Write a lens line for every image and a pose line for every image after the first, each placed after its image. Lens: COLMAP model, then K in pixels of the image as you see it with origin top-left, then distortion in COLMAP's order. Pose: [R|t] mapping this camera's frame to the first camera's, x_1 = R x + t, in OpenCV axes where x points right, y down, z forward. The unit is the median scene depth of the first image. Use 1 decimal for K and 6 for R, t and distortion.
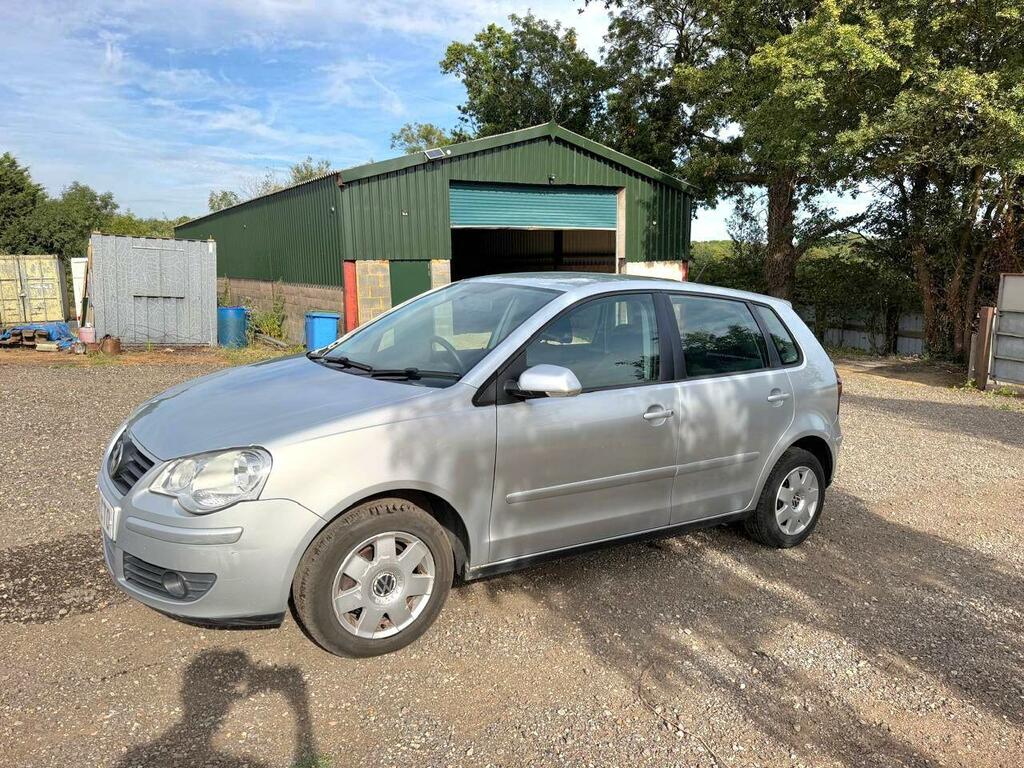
lens RADIAL K [[710.6, 0, 518.7], [0, 710.6, 386.7], [0, 0, 1]] dist [0.052298, -0.061205]
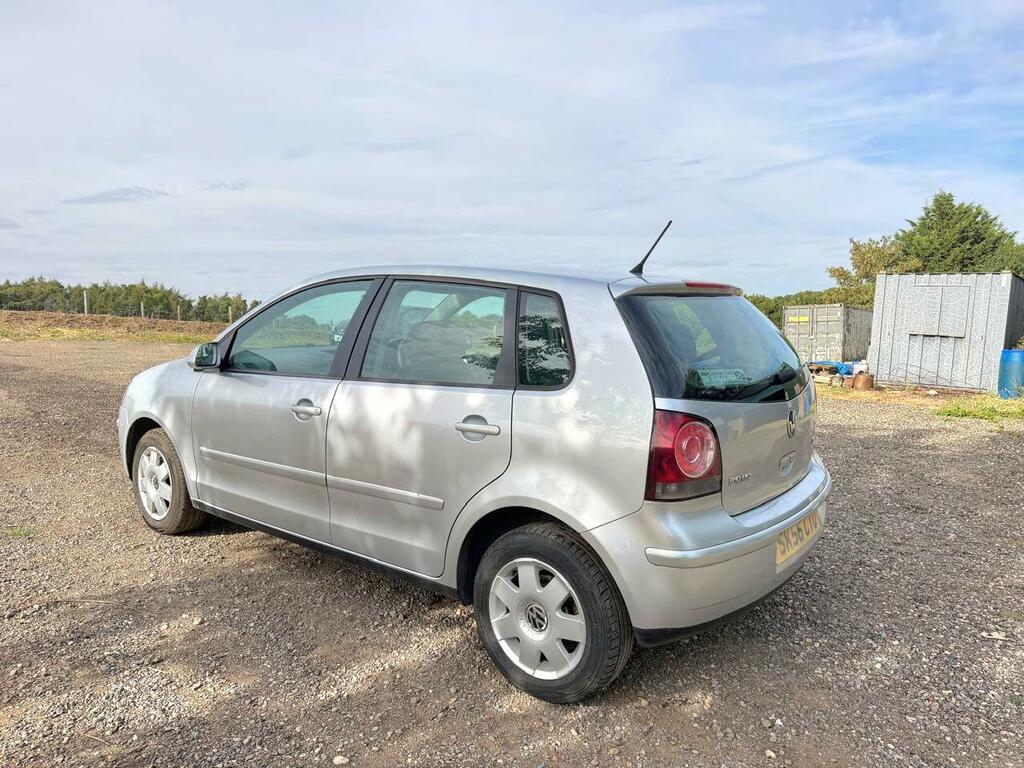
lens RADIAL K [[727.9, 0, 542.6], [0, 727.9, 383.6], [0, 0, 1]] dist [0.001033, -0.029858]
pose [[0.301976, 0.061565, -0.951326, 0.247751], [-0.135727, 0.990523, 0.021018, -0.011773], [0.943604, 0.122774, 0.307470, 0.208756]]
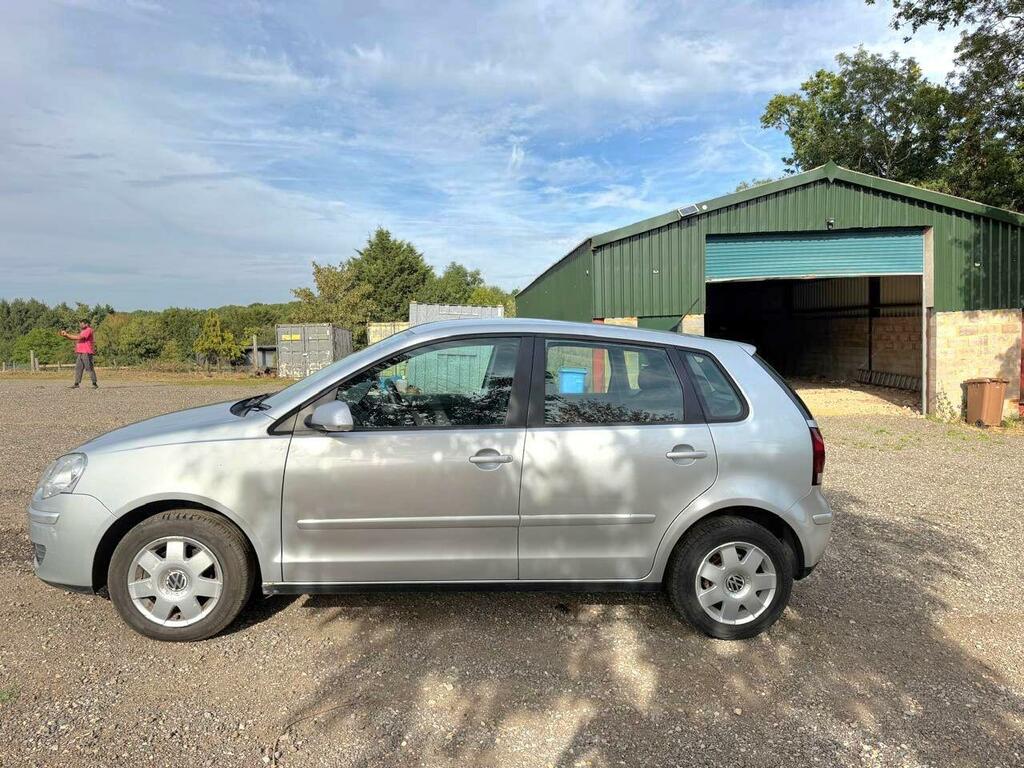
lens RADIAL K [[710.6, 0, 518.7], [0, 710.6, 386.7], [0, 0, 1]] dist [0.052298, -0.061205]
pose [[0.881763, 0.019155, -0.471303, 0.143838], [-0.058539, 0.995894, -0.069046, 0.001104], [0.468046, 0.088472, 0.879265, 0.032971]]
